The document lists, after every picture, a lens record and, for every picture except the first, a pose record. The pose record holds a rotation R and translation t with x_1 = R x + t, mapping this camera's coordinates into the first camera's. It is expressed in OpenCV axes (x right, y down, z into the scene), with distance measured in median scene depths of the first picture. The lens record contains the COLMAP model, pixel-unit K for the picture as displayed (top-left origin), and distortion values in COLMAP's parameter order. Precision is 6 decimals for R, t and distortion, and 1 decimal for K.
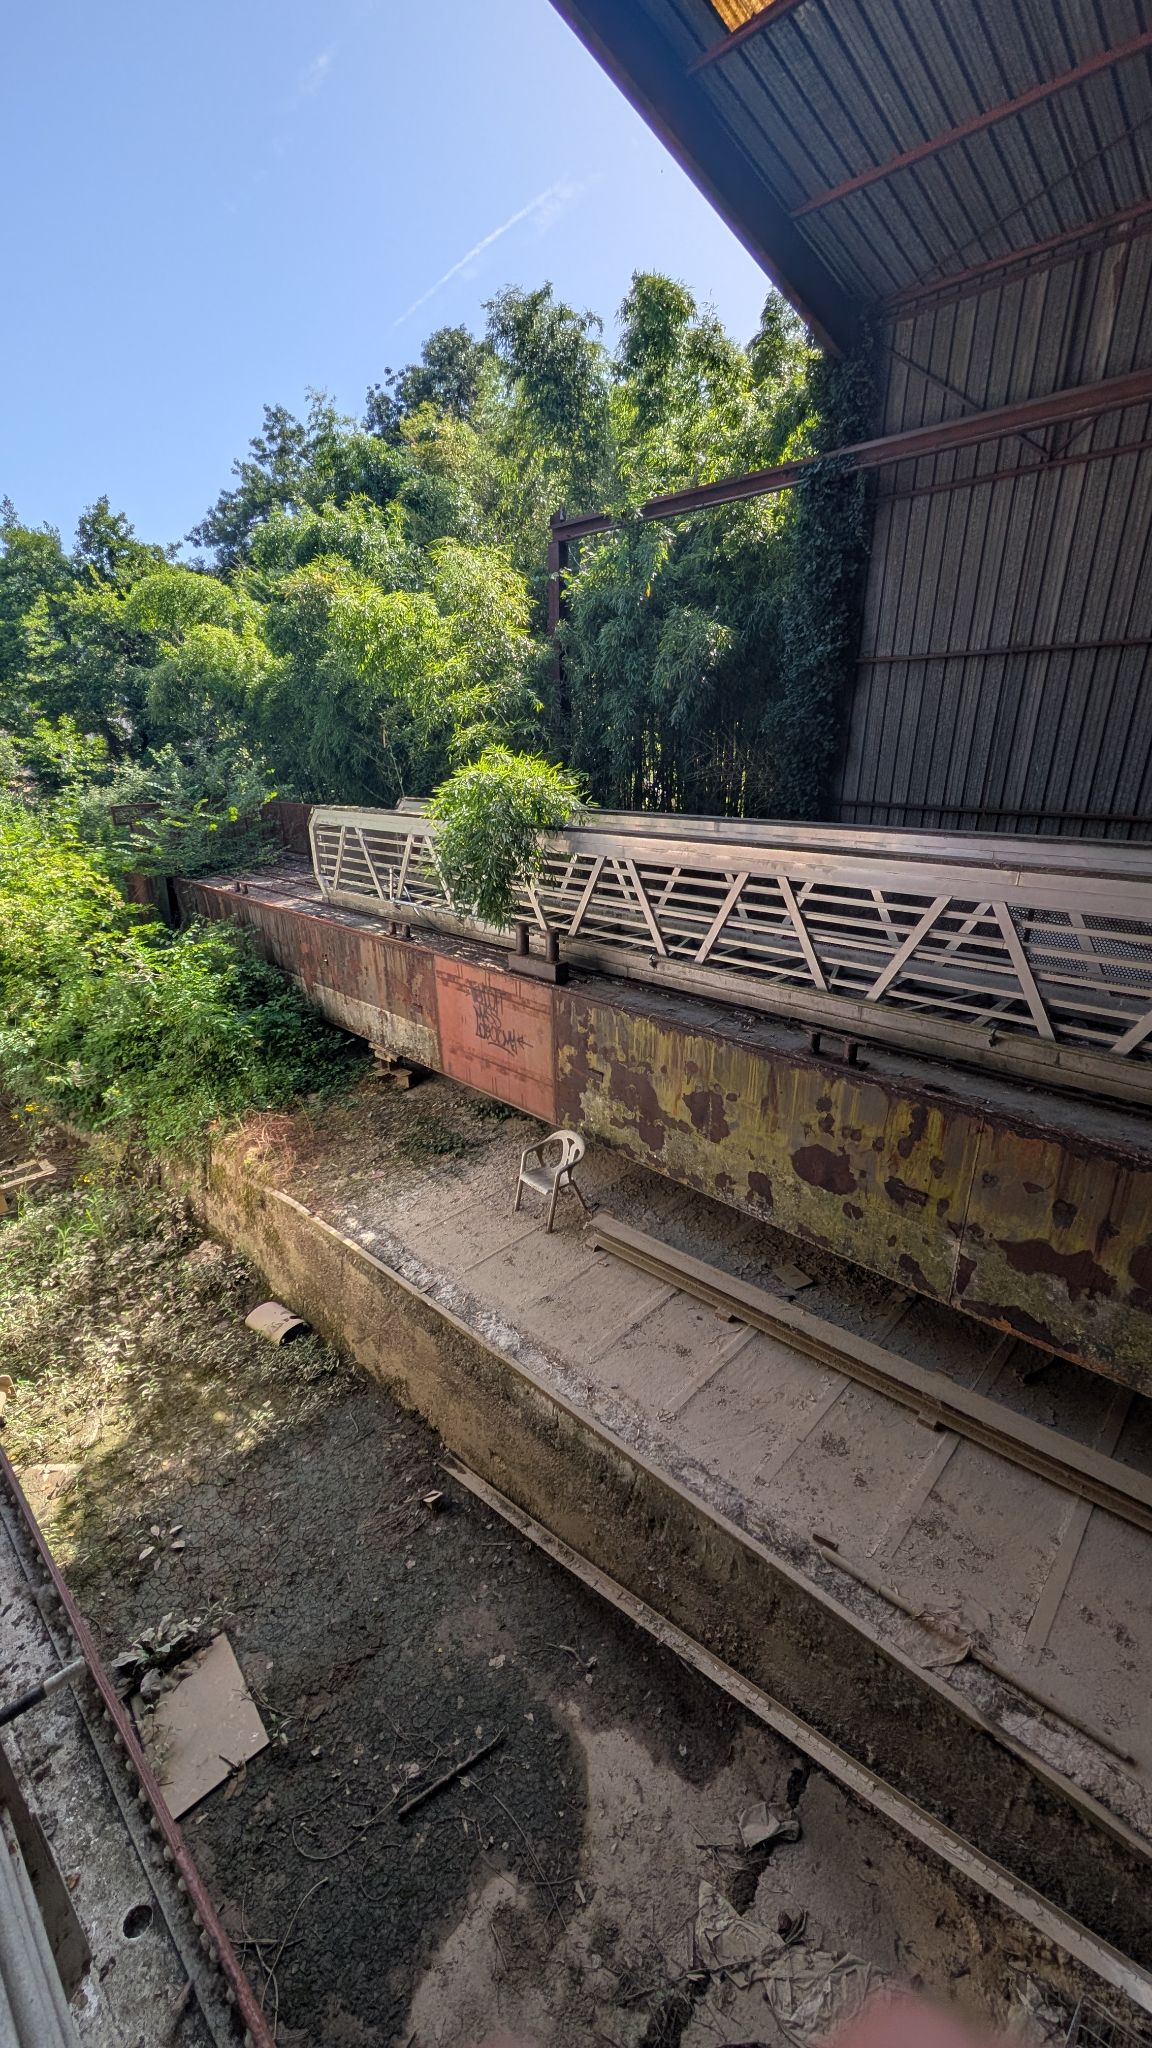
lens RADIAL K [[778.5, 0, 584.7], [0, 778.5, 1019.5], [0, 0, 1]] dist [-0.009688, 0.000939]
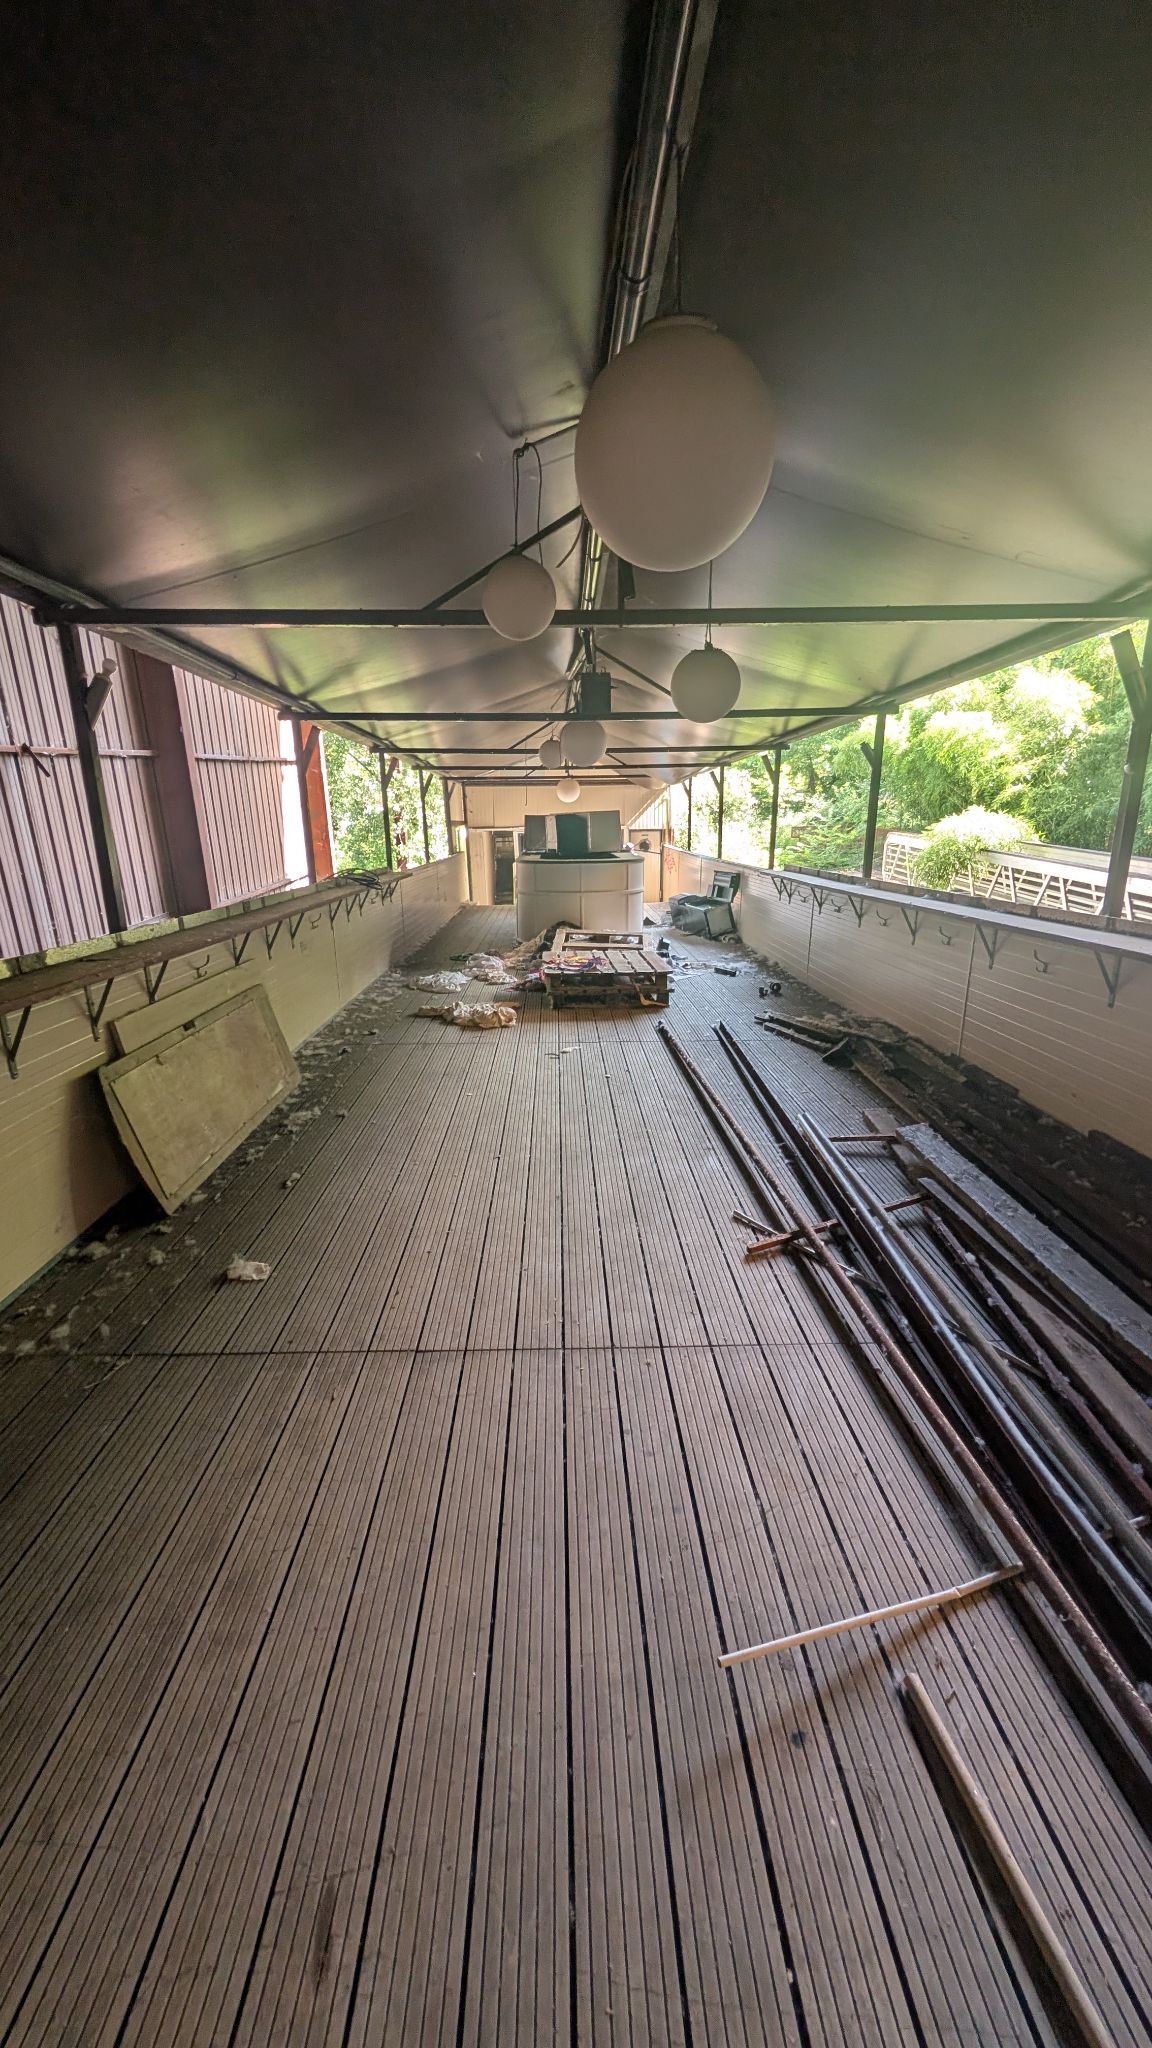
lens RADIAL K [[778.5, 0, 582.7], [0, 778.5, 1030.3], [0, 0, 1]] dist [-0.009688, 0.000939]
pose [[0.695622, 0.230909, -0.680287, 0.487768], [-0.245131, 0.966398, 0.077366, 0.203803], [0.675293, 0.112942, 0.728851, -0.739222]]
